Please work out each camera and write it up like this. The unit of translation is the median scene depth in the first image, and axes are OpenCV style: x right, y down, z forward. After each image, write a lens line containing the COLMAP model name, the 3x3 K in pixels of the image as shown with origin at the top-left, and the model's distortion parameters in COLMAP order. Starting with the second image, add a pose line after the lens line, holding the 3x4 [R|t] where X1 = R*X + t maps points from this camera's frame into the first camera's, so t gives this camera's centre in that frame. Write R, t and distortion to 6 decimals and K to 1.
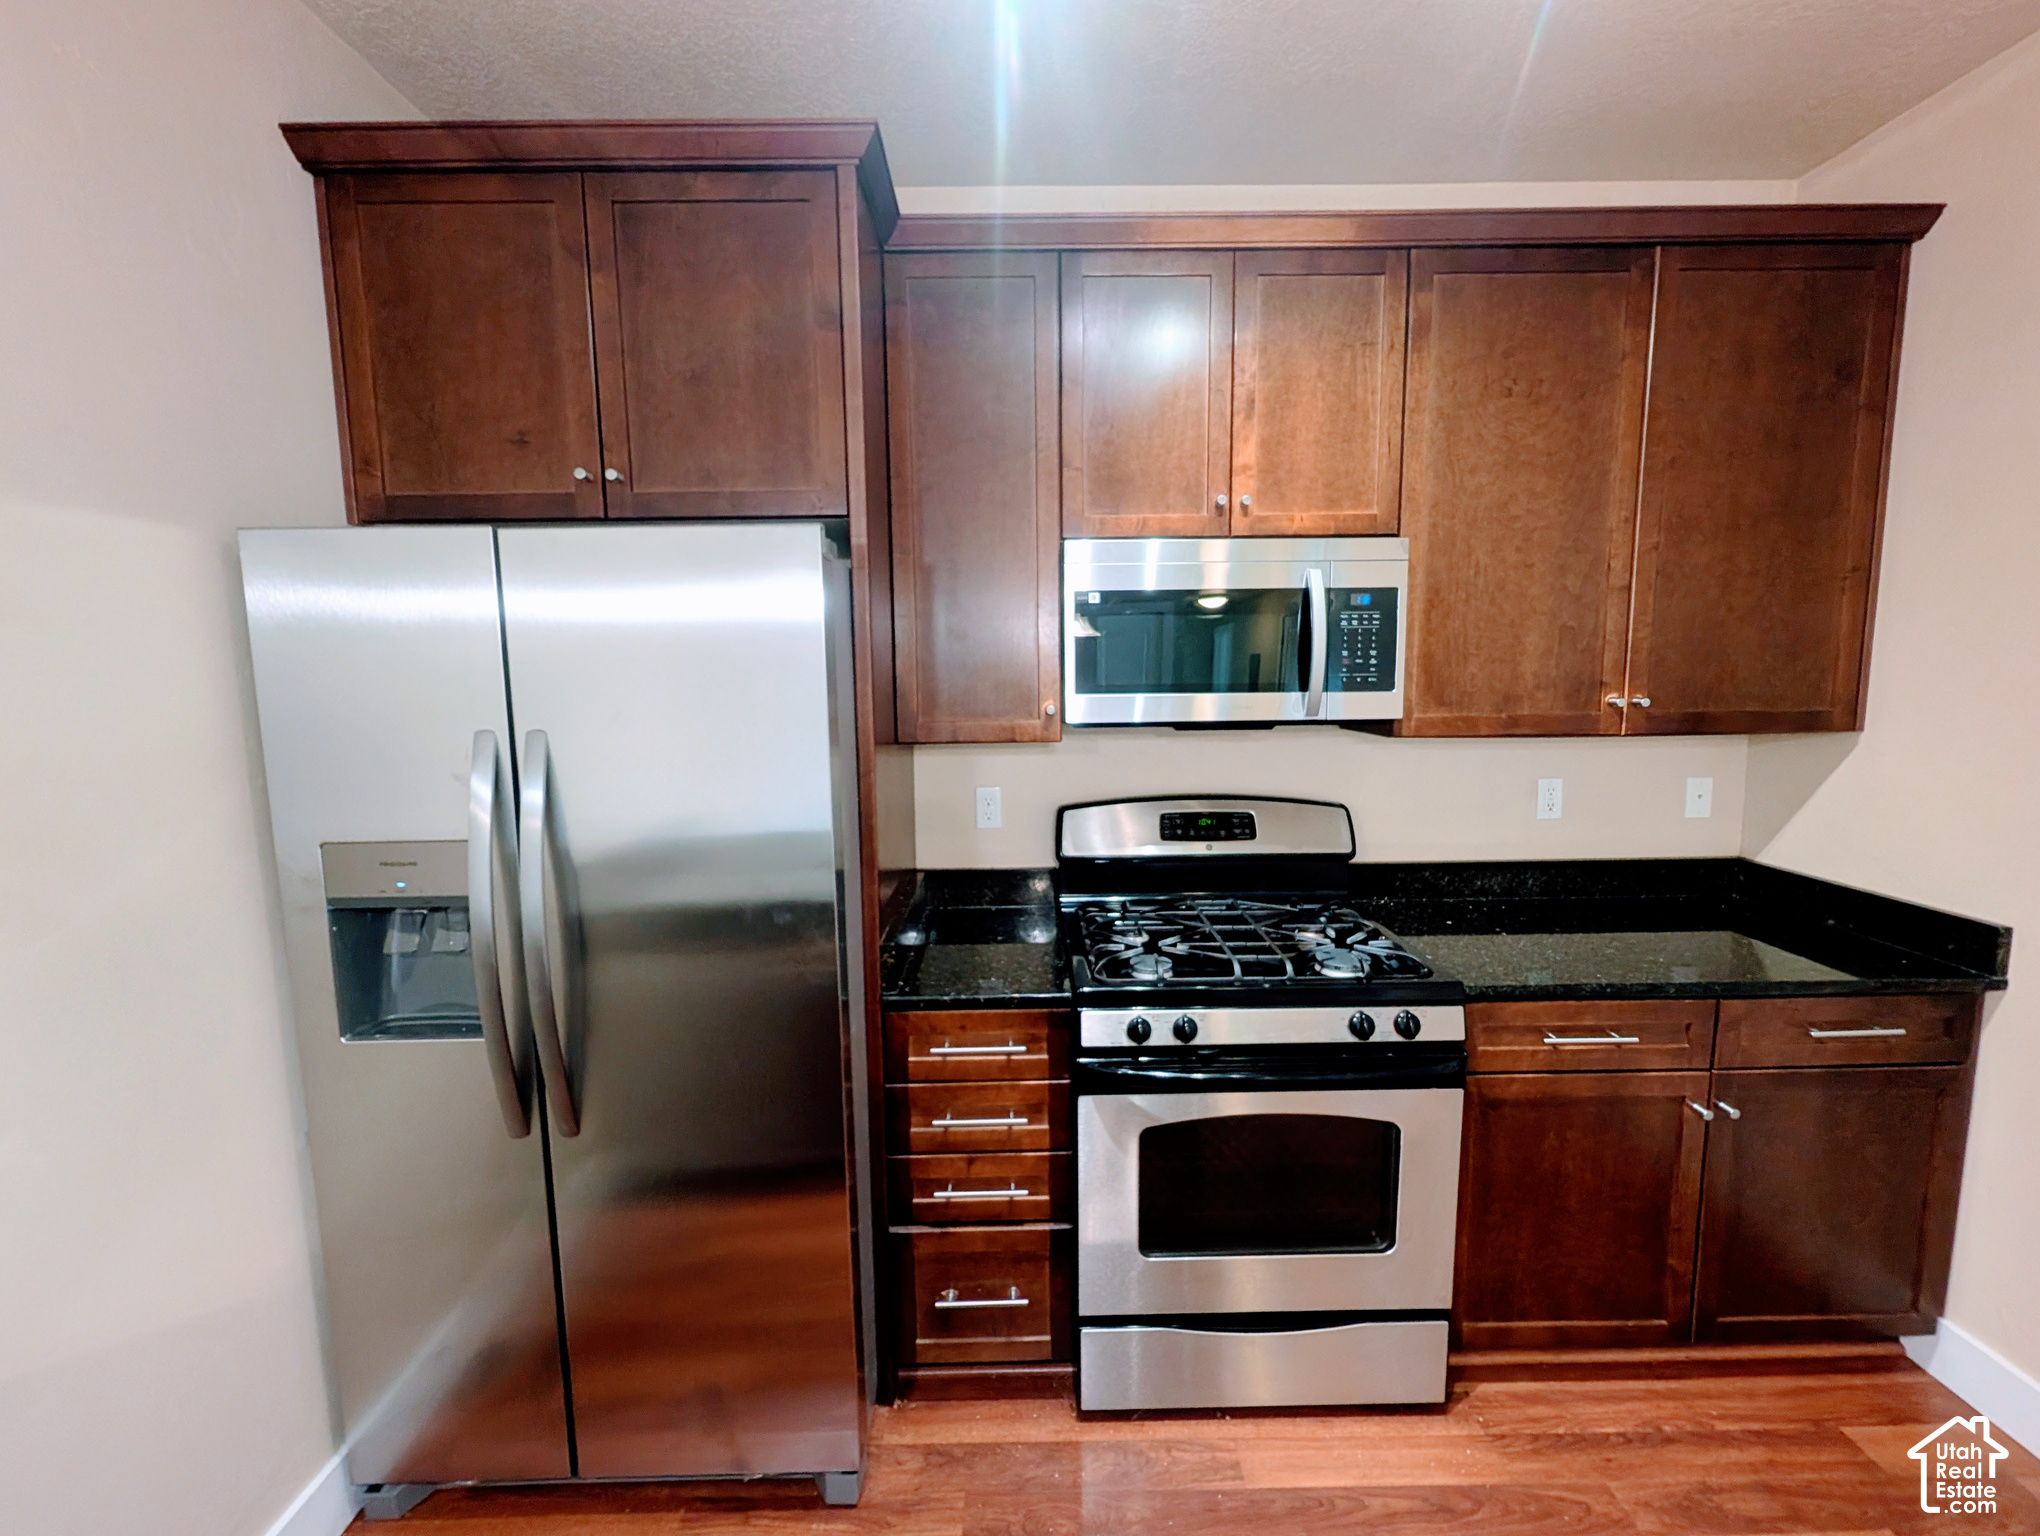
lens RADIAL K [[849.6, 0, 1014.8], [0, 849.6, 769.0], [0, 0, 1]] dist [0.000850, -0.001005]
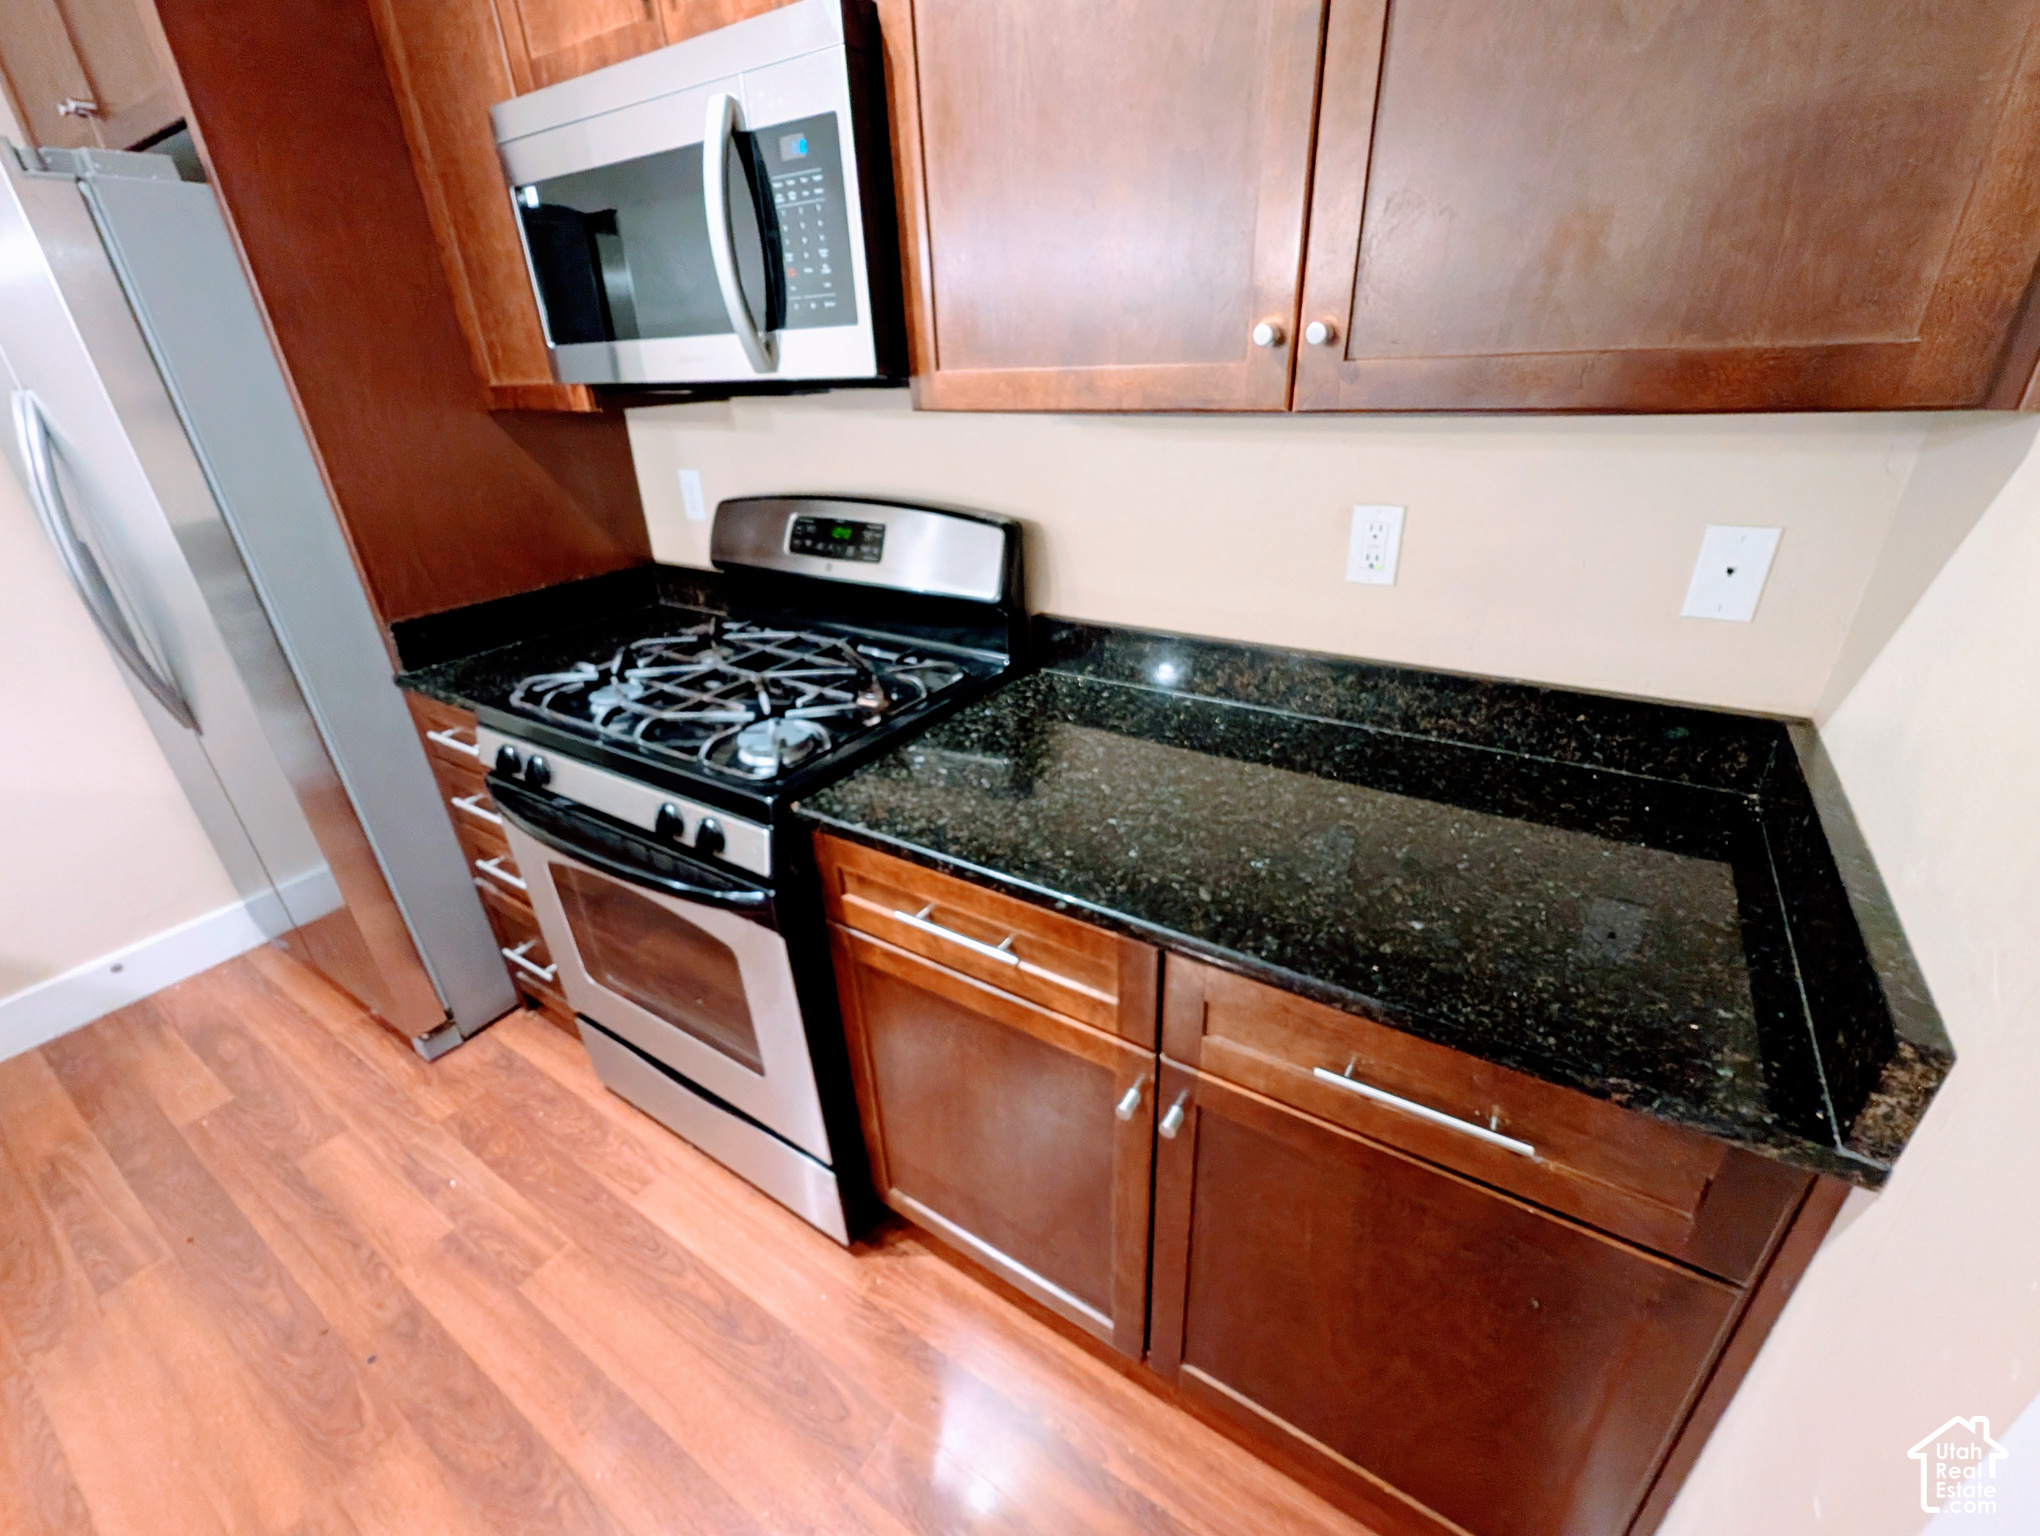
lens RADIAL K [[849.6, 0, 1019.2], [0, 849.6, 771.5], [0, 0, 1]] dist [0.000850, -0.001005]
pose [[0.834956, 0.226970, -0.501331, 0.857202], [-0.036769, 0.931960, 0.360692, -0.018960], [0.549087, -0.282729, 0.786491, 0.485374]]
